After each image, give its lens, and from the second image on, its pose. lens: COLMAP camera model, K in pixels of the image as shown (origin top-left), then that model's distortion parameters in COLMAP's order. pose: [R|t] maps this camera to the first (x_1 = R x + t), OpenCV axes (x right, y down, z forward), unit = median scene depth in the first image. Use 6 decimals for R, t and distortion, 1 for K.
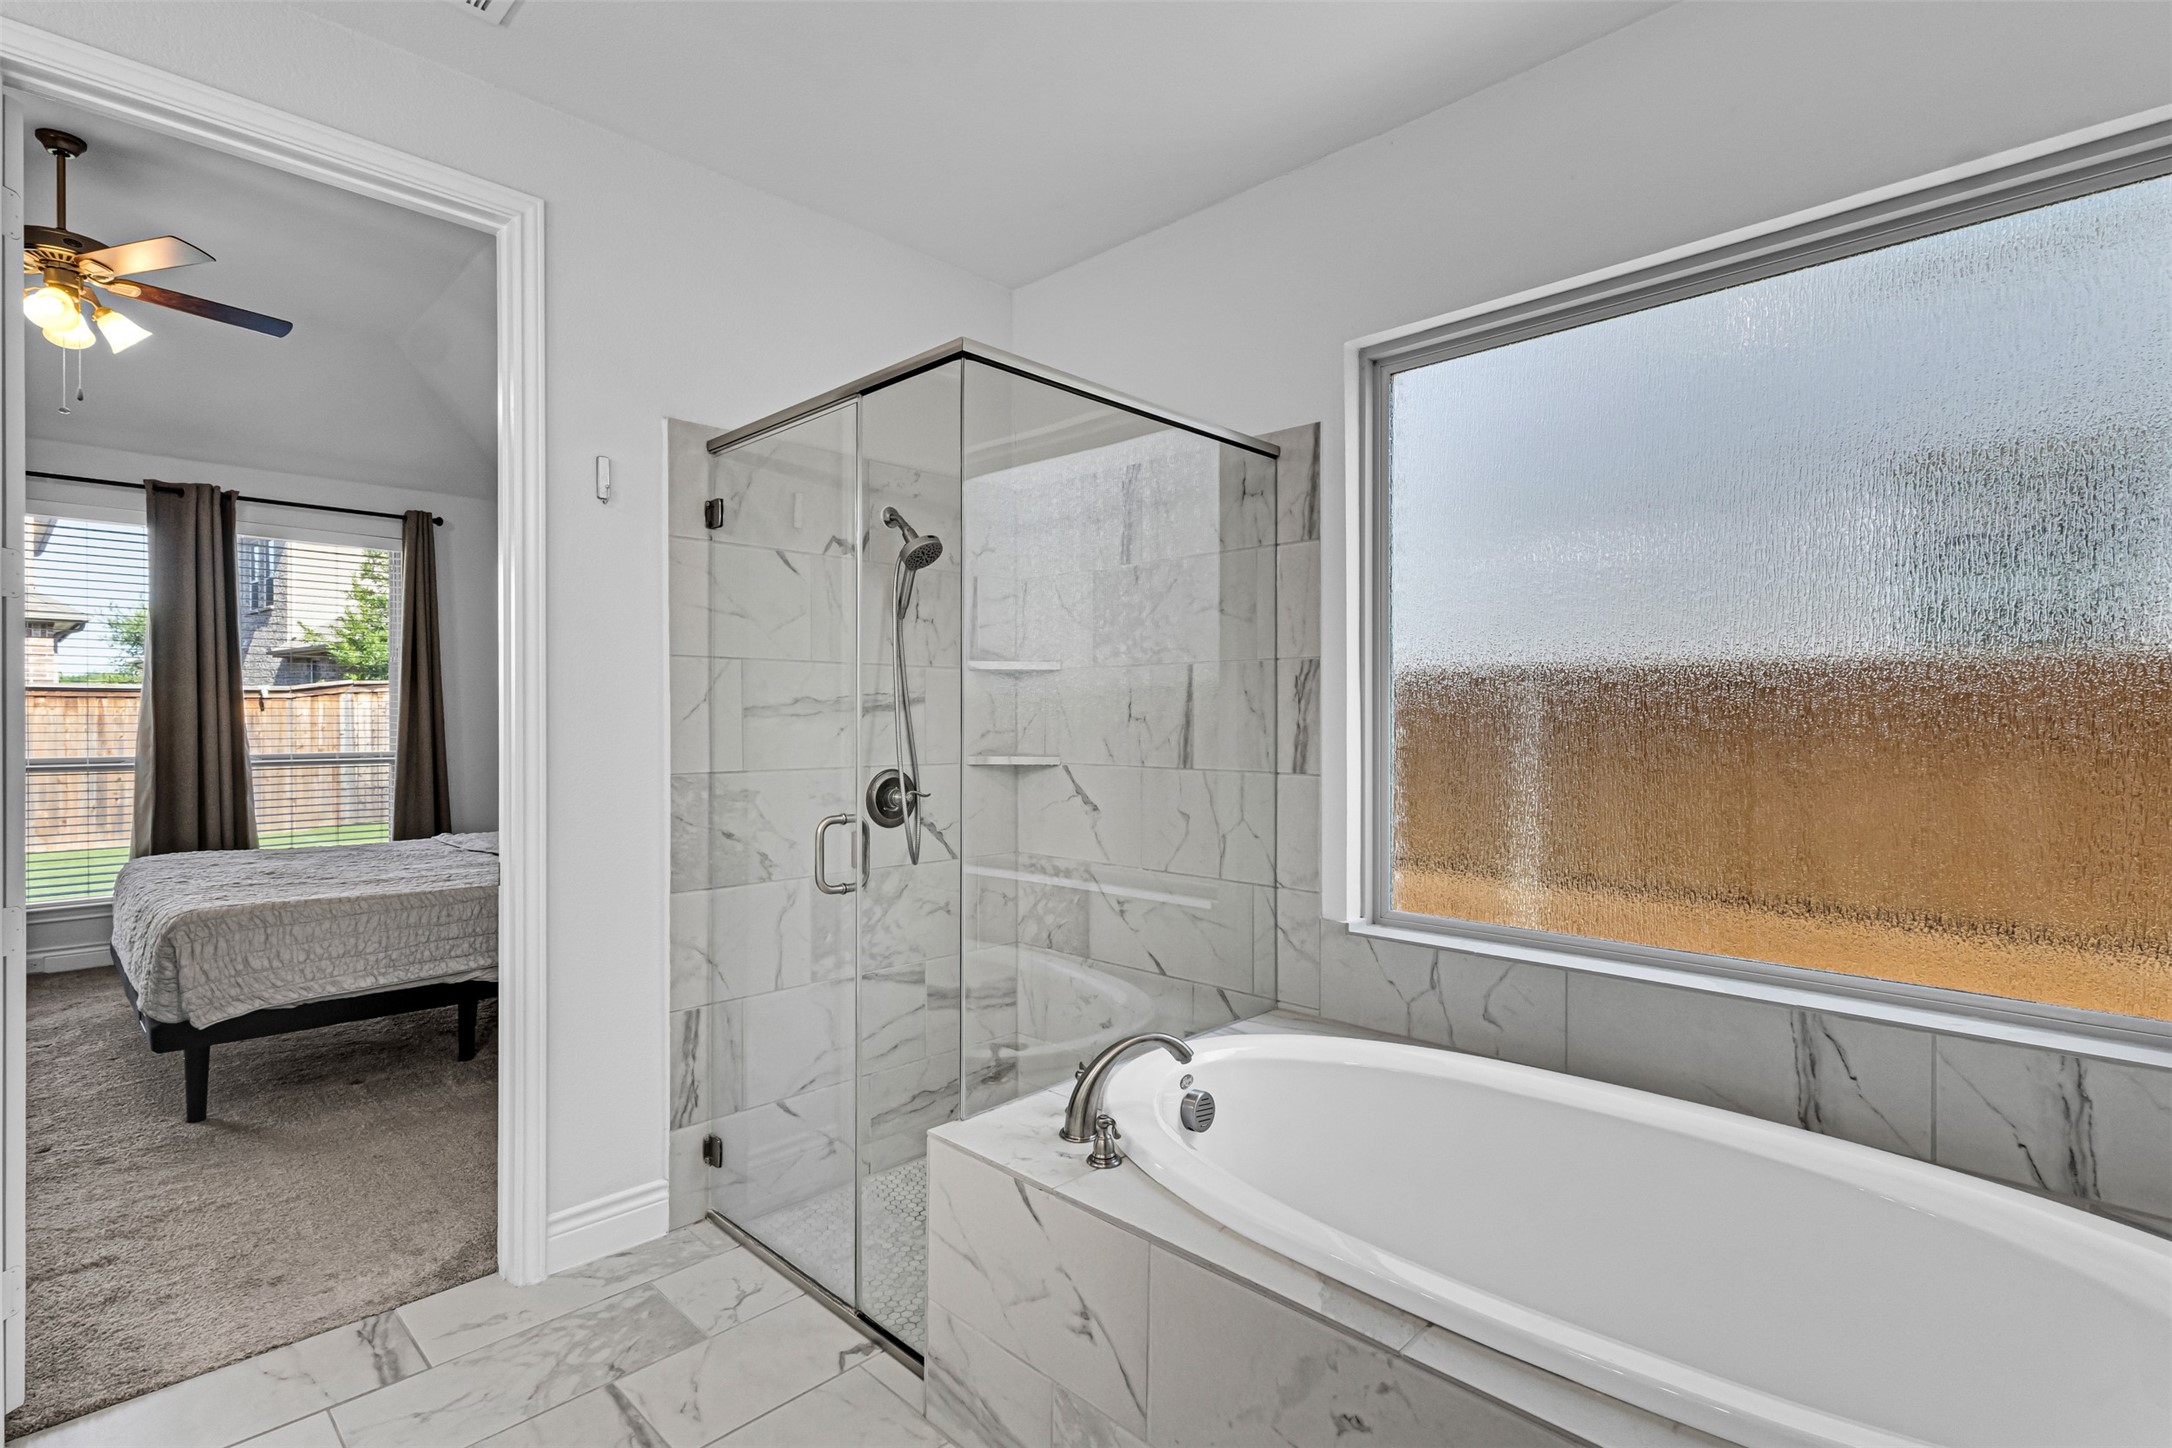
lens RADIAL K [[1022.1, 0, 1077.1], [0, 1022.1, 718.6], [0, 0, 1]] dist [0.014298, -0.000858]
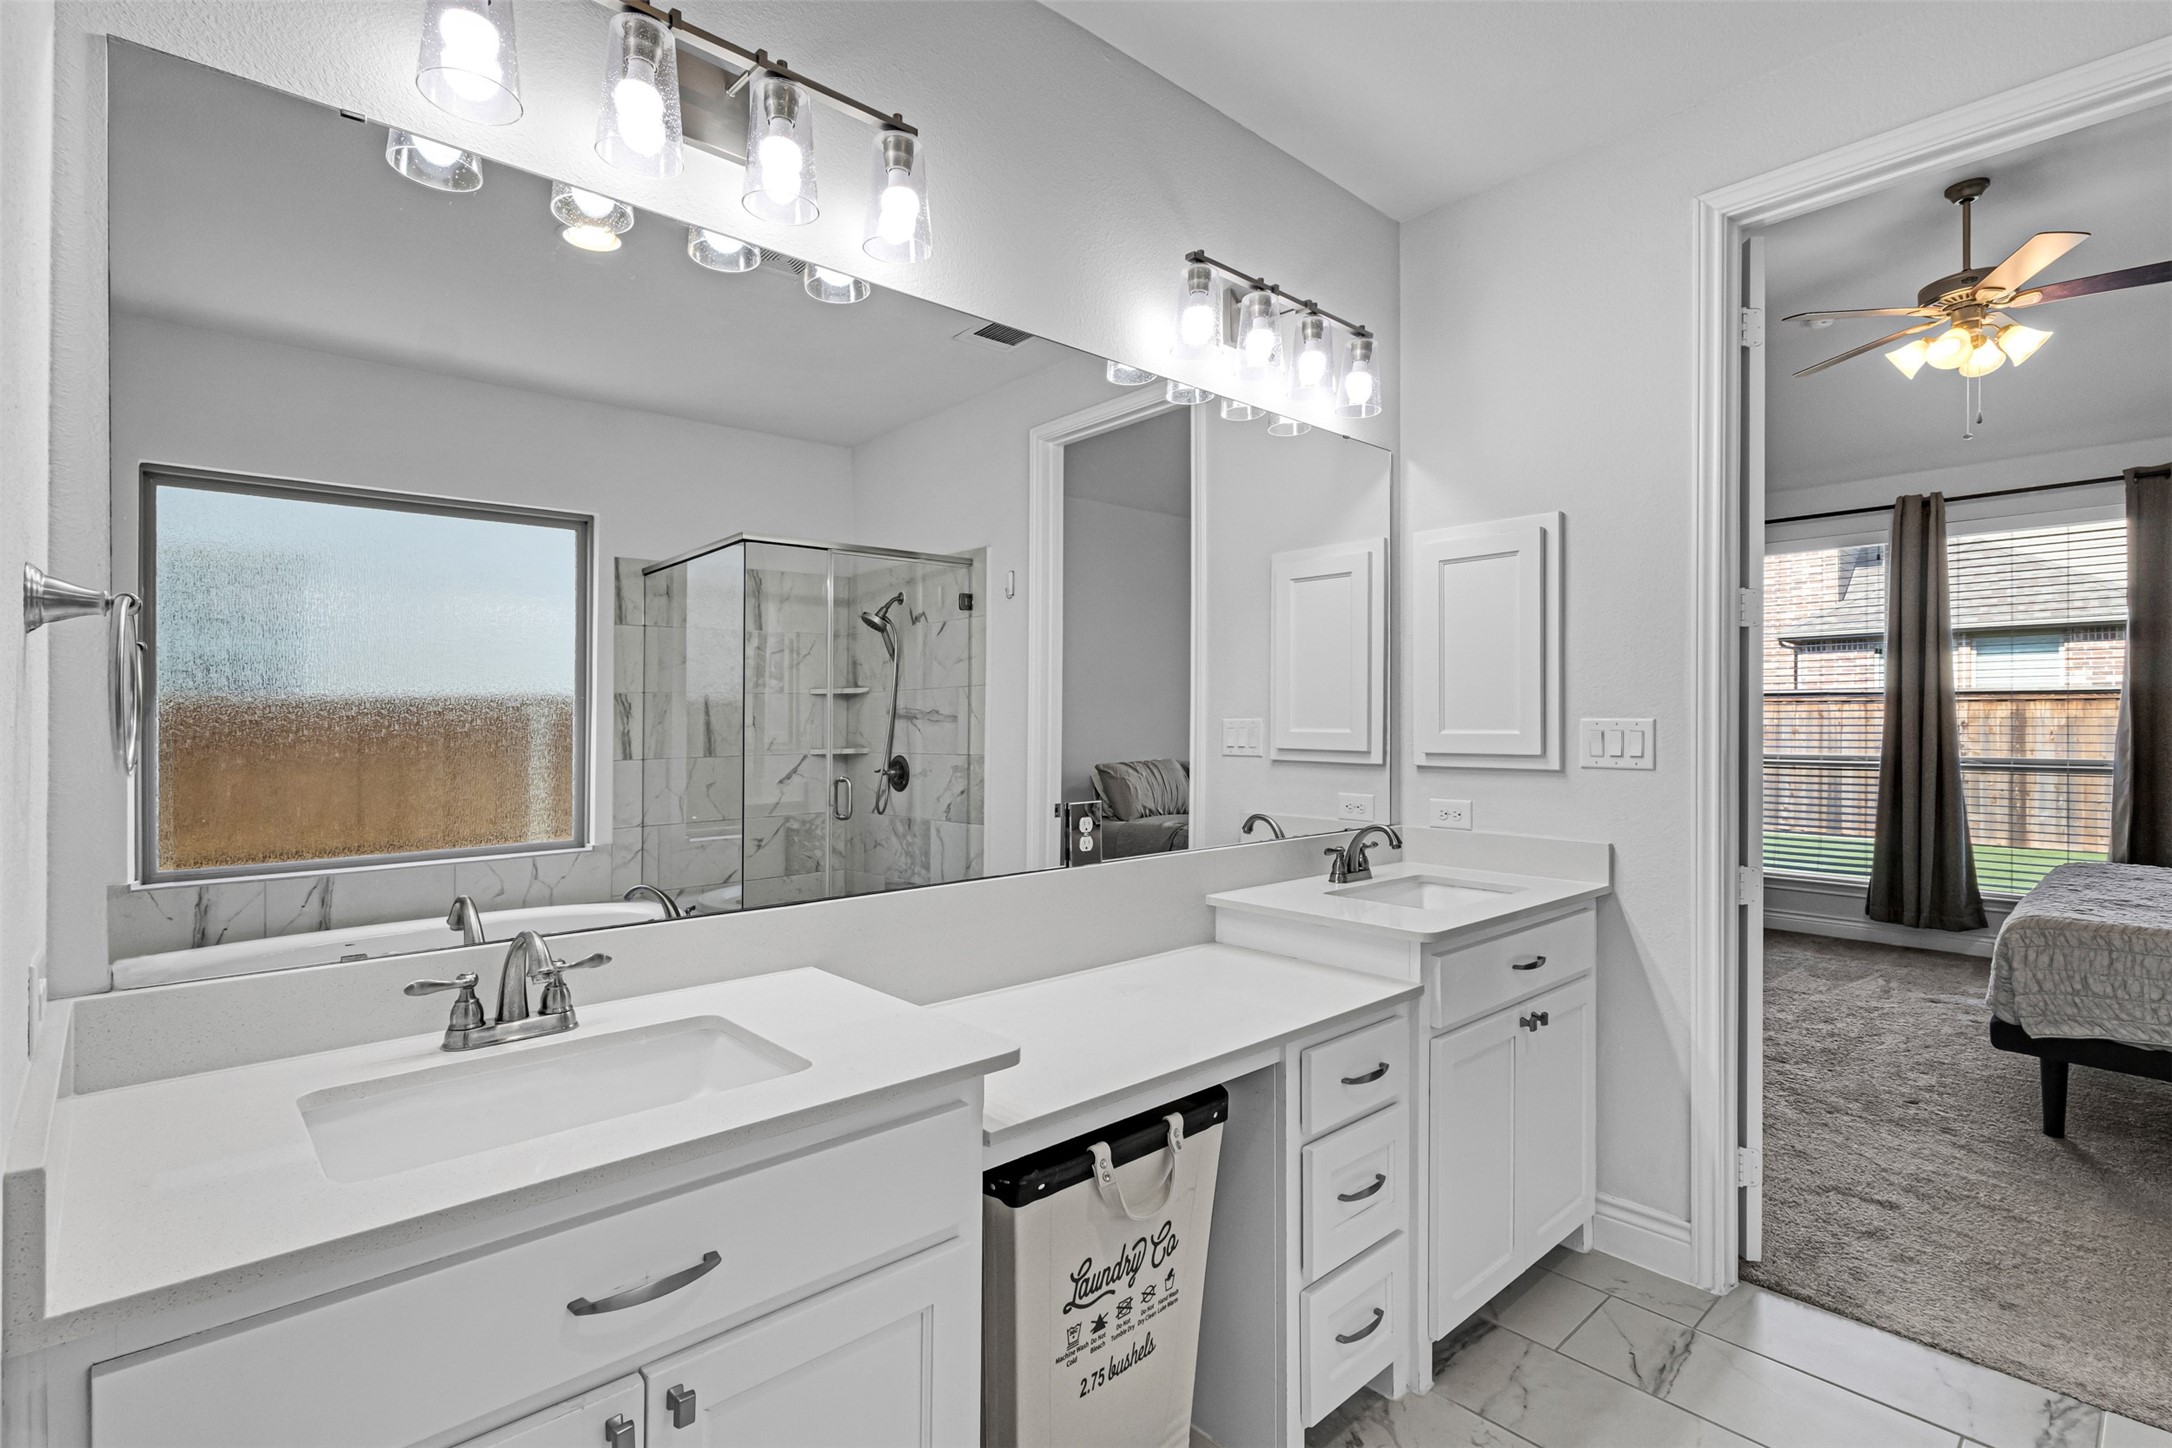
lens RADIAL K [[1022.1, 0, 1073.0], [0, 1022.1, 735.6], [0, 0, 1]] dist [0.014298, -0.000858]
pose [[-0.061167, 0.006244, -0.998108, 0.182006], [0.008184, 0.999950, 0.005754, 0.000239], [0.998094, -0.007816, -0.061215, 0.148923]]
